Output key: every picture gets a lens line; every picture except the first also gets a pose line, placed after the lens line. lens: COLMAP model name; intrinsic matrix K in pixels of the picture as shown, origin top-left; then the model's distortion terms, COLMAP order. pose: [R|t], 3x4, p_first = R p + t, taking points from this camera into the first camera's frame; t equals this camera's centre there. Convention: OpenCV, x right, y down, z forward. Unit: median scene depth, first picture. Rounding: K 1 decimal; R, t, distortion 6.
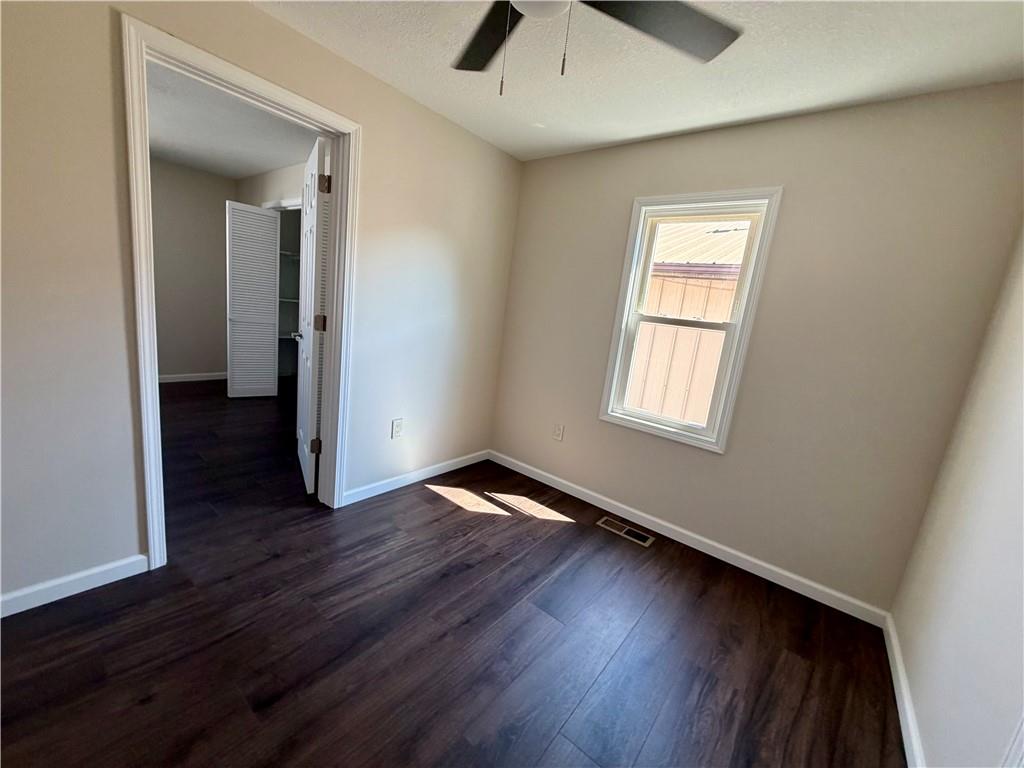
lens RADIAL K [[408.2, 0, 509.0], [0, 408.2, 384.1], [0, 0, 1]] dist [0.000461, 0.000156]
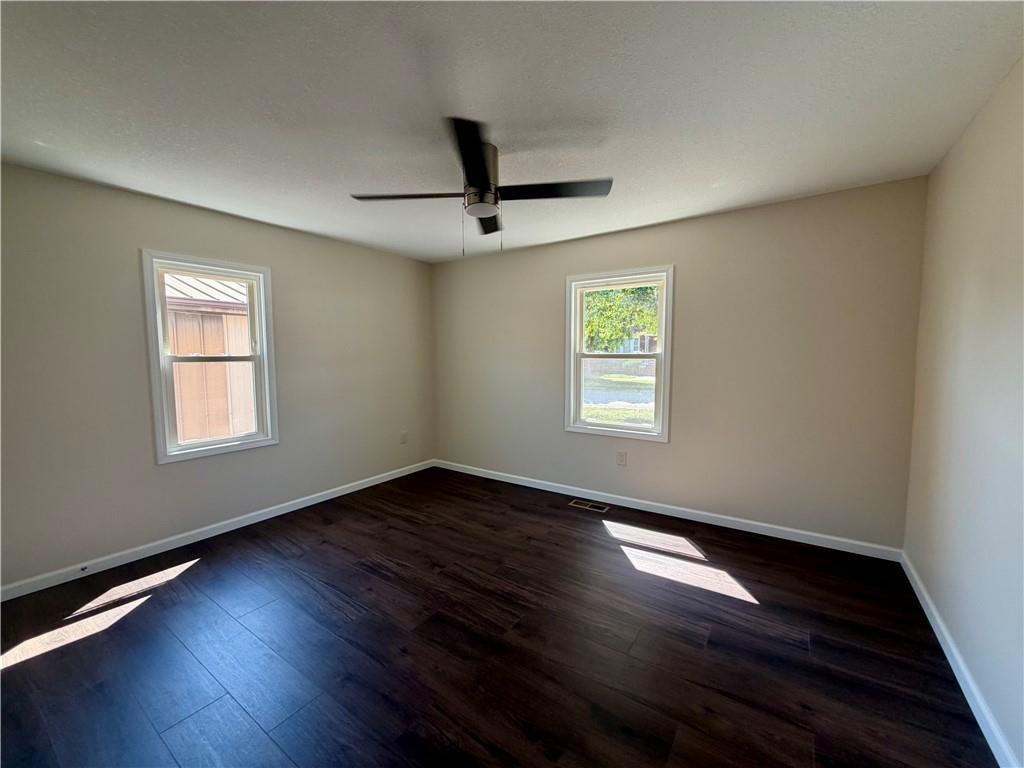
lens RADIAL K [[408.2, 0, 511.7], [0, 408.2, 389.2], [0, 0, 1]] dist [0.000461, 0.000156]
pose [[-0.080654, -0.200474, 0.976373, -0.830839], [0.178692, 0.960786, 0.212035, -0.156417], [-0.980594, 0.191572, -0.041668, 0.183140]]
